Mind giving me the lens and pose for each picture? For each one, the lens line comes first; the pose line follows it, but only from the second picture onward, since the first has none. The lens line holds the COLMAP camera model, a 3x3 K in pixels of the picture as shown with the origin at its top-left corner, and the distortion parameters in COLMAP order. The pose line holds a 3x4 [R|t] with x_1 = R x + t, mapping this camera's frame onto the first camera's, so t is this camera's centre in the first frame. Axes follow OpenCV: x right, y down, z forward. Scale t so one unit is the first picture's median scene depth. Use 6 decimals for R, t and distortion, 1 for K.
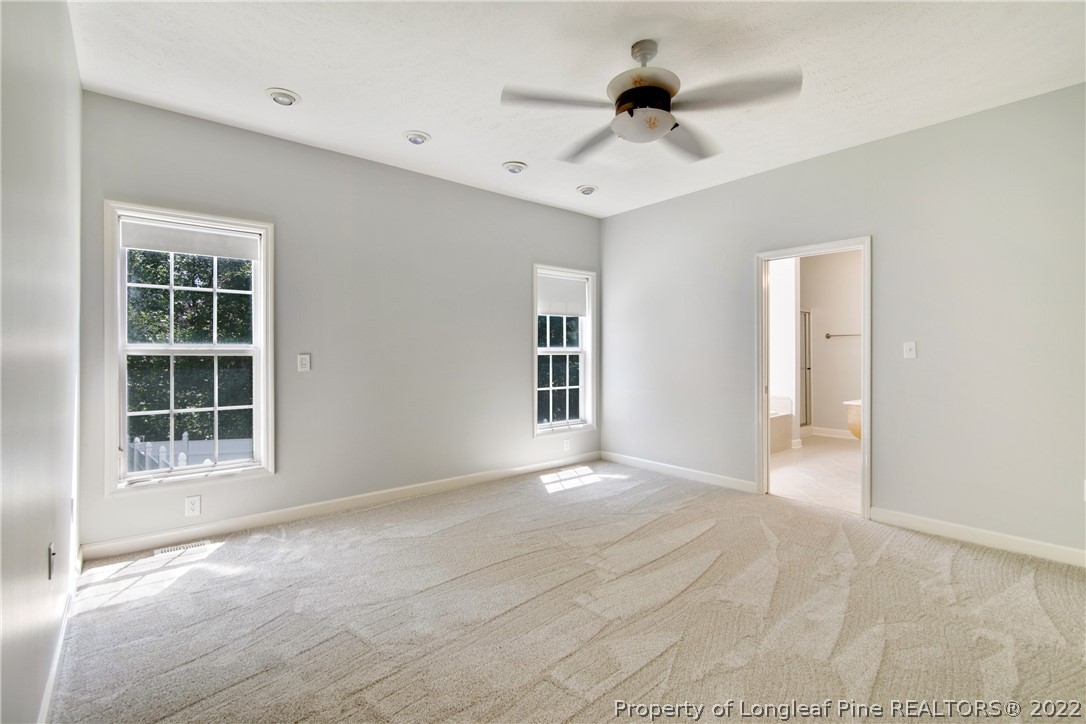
lens RADIAL K [[494.4, 0, 543.0], [0, 494.4, 362.0], [0, 0, 1]] dist [-0.017964, -0.000589]
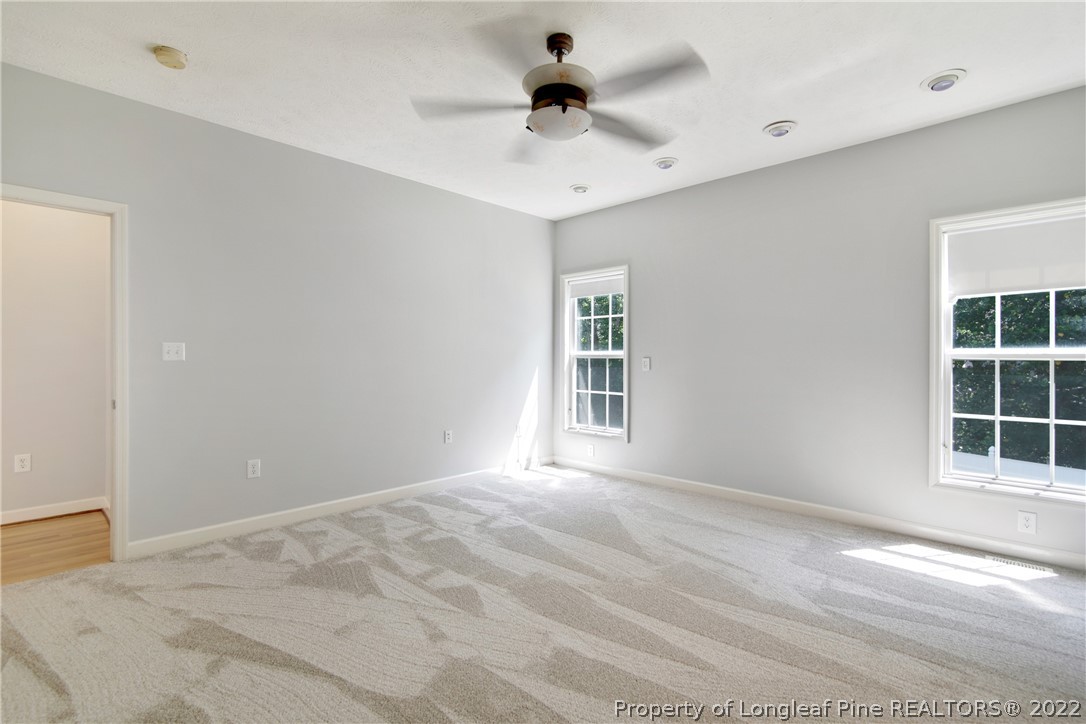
lens RADIAL K [[465.8, 0, 543.0], [0, 465.8, 362.0], [0, 0, 1]] dist [-0.053178, -0.000010]
pose [[0.106528, 0.010194, -0.994257, 0.623082], [-0.018982, 0.999786, 0.008217, -0.008230], [0.994128, 0.017997, 0.106699, 0.522067]]
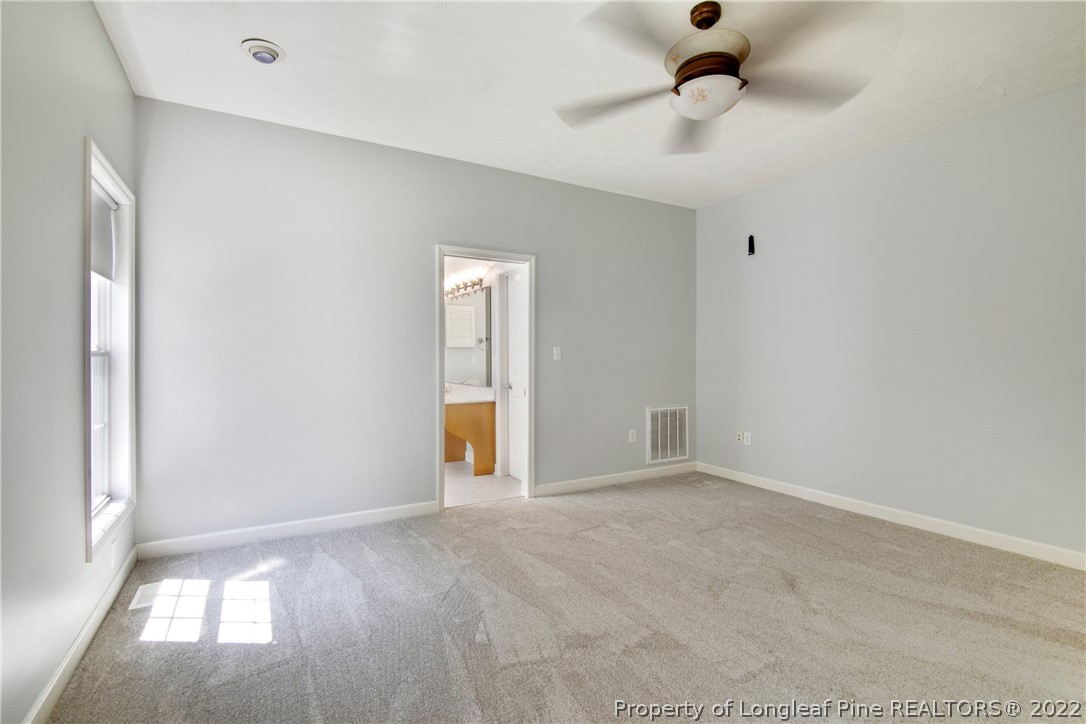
lens RADIAL K [[494.4, 0, 543.0], [0, 494.4, 362.0], [0, 0, 1]] dist [-0.017964, -0.000589]
pose [[0.168226, -0.010087, 0.985697, -0.429648], [0.019096, 0.999793, 0.006972, -0.009585], [-0.985563, 0.017650, 0.168384, 0.680402]]
